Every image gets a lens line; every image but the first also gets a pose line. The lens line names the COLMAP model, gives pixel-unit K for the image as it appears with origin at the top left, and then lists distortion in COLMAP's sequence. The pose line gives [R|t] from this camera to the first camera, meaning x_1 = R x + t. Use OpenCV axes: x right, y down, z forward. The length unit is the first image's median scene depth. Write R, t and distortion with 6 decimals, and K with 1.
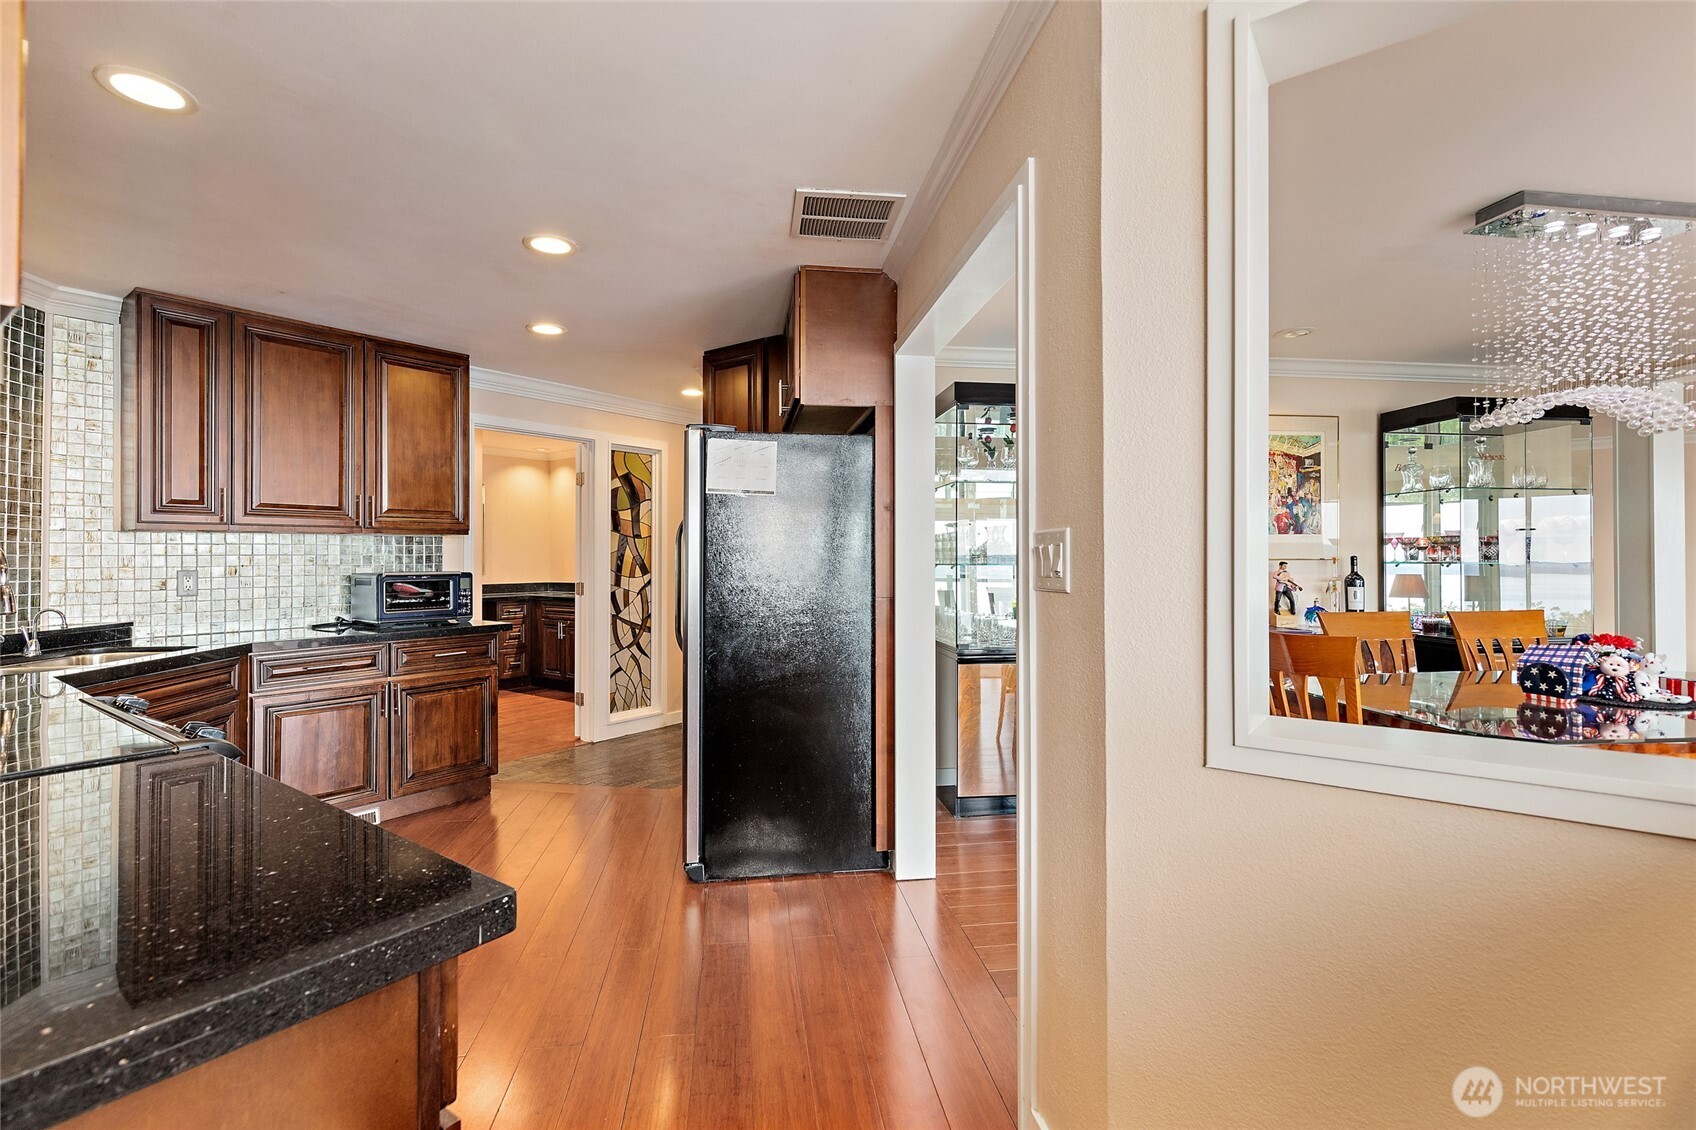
lens RADIAL K [[758.1, 0, 849.3], [0, 758.1, 557.1], [0, 0, 1]] dist [0.002844, -0.000446]
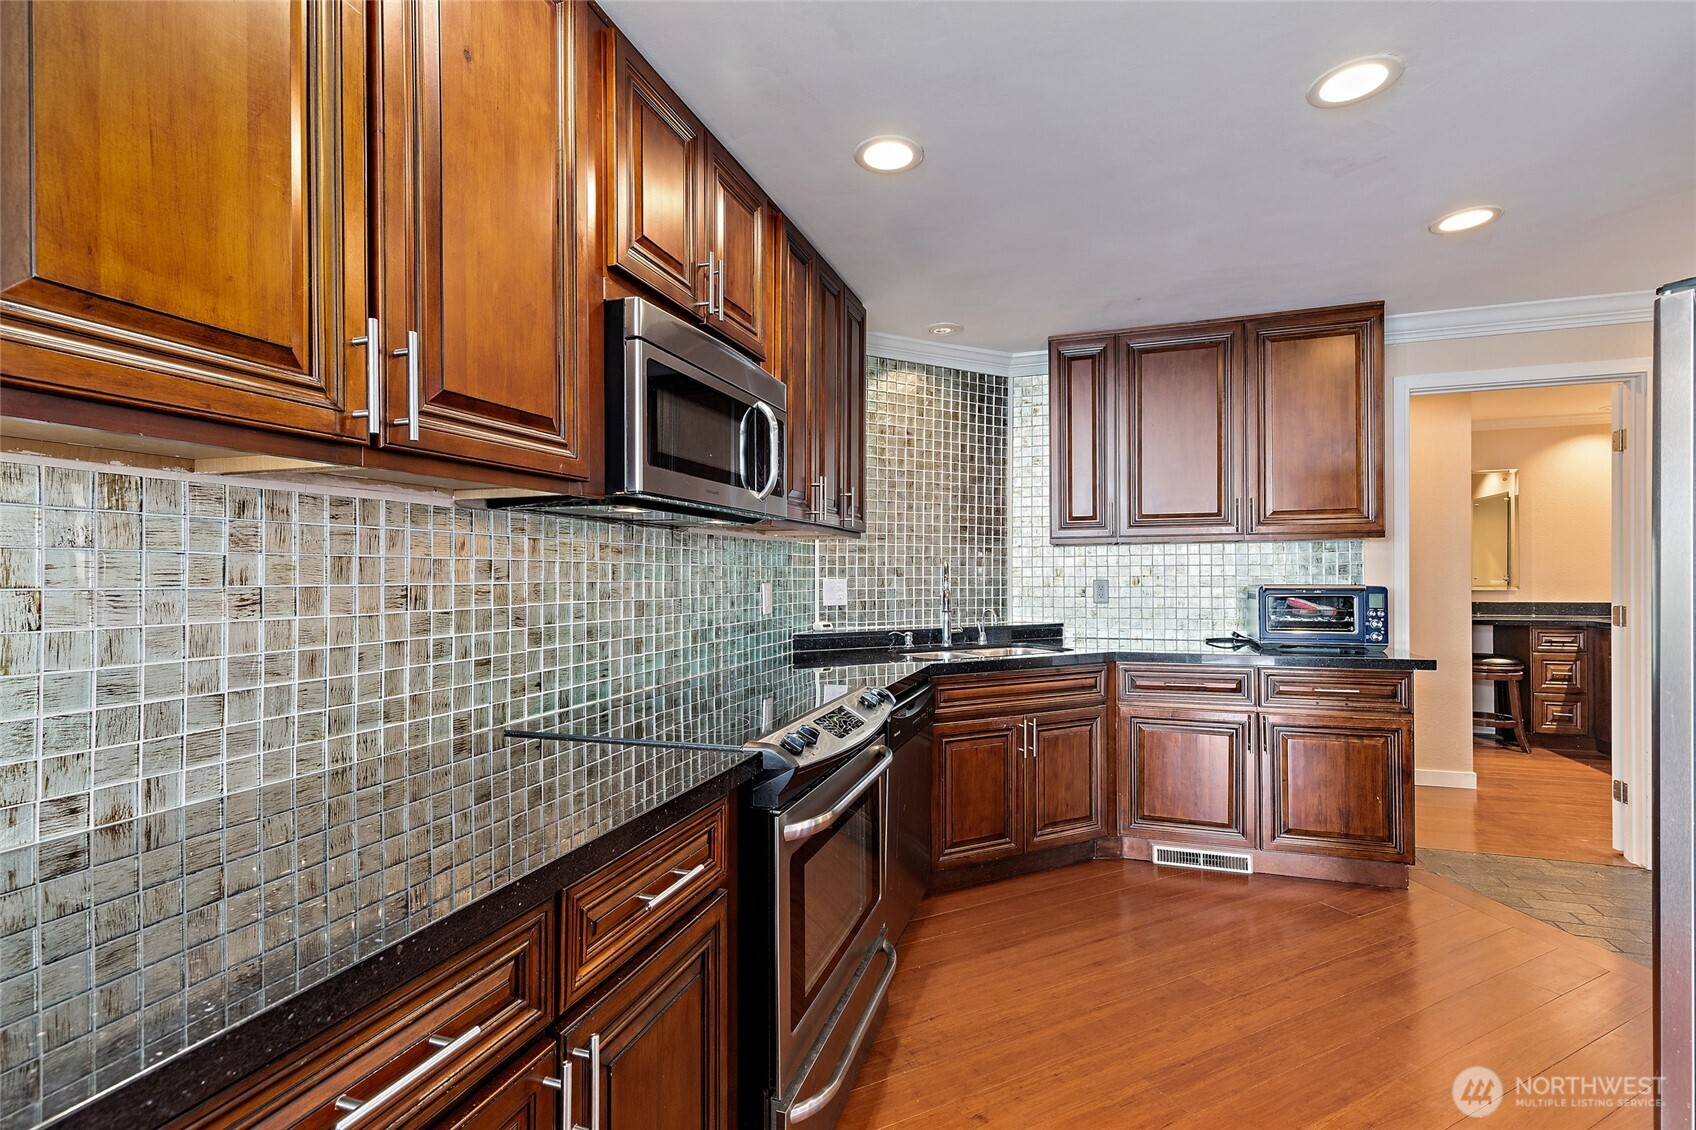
lens RADIAL K [[758.1, 0, 845.3], [0, 758.1, 573.6], [0, 0, 1]] dist [0.002844, -0.000446]
pose [[0.307105, 0.006670, -0.951652, 0.062742], [0.006571, 0.999937, 0.009129, -0.003855], [0.951653, -0.009057, 0.307042, 0.283497]]
